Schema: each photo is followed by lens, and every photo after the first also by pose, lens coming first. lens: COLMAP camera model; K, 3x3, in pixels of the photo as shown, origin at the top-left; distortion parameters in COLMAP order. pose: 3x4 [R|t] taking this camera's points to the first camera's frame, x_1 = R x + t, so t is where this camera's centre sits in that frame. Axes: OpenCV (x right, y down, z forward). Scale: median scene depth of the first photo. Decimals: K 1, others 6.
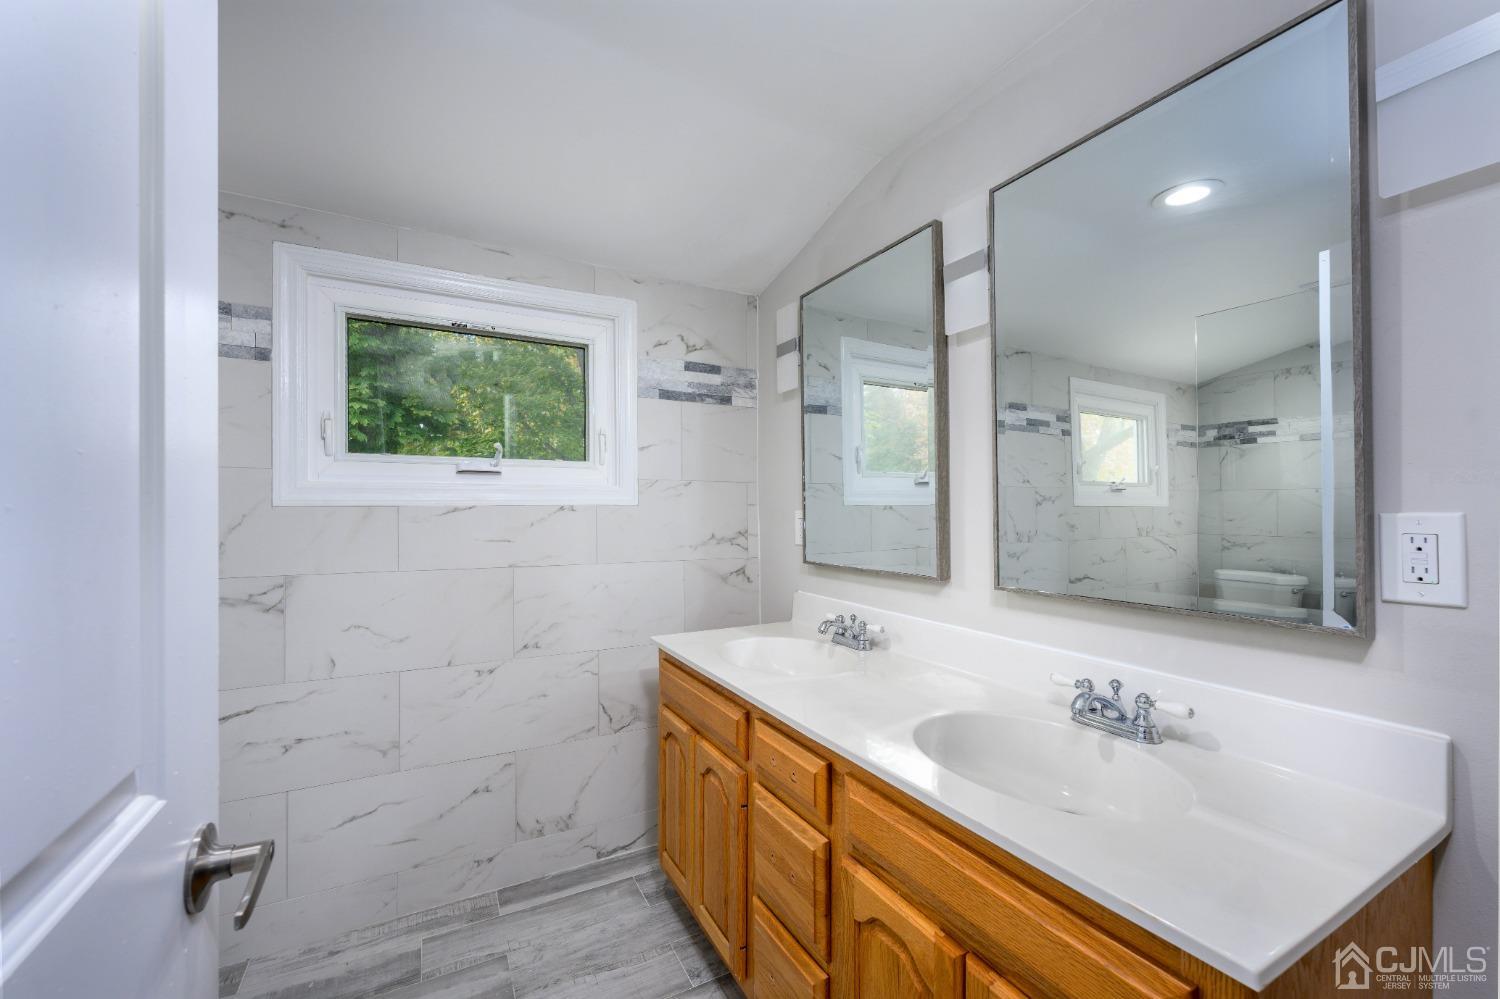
lens RADIAL K [[609.5, 0, 758.9], [0, 609.5, 499.6], [0, 0, 1]] dist [-0.002339, -0.000072]
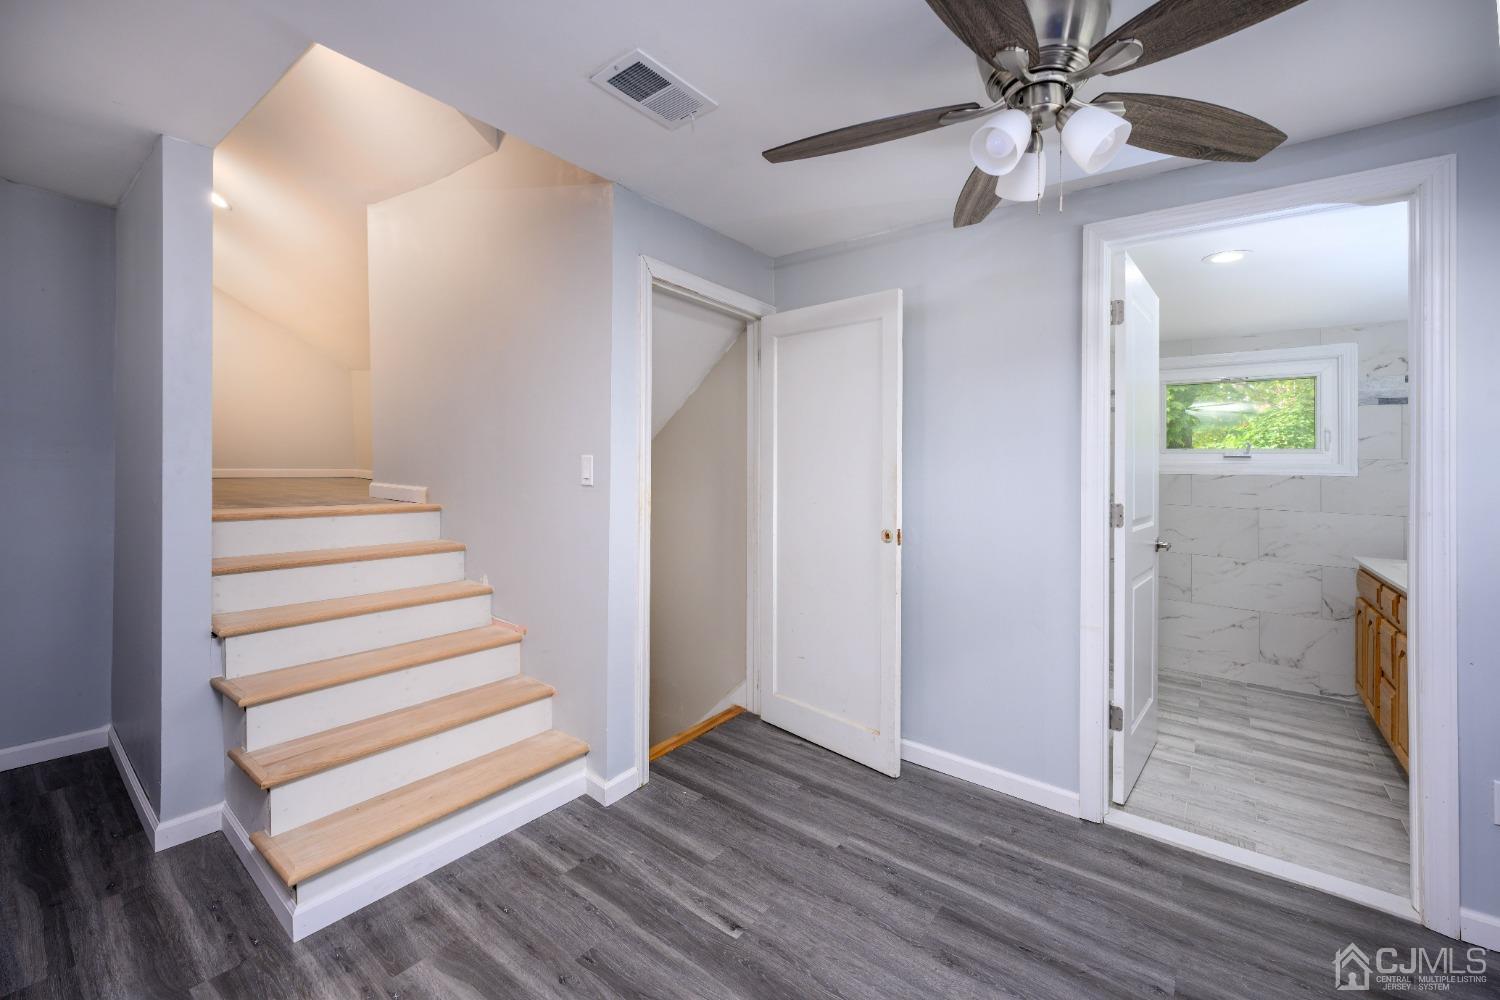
lens RADIAL K [[609.5, 0, 744.7], [0, 609.5, 460.3], [0, 0, 1]] dist [-0.002339, -0.000072]
pose [[0.407414, 0.000751, -0.913243, 0.603374], [-0.000156, 1.000000, 0.000753, -0.034329], [0.913243, -0.000165, 0.407414, -1.088895]]
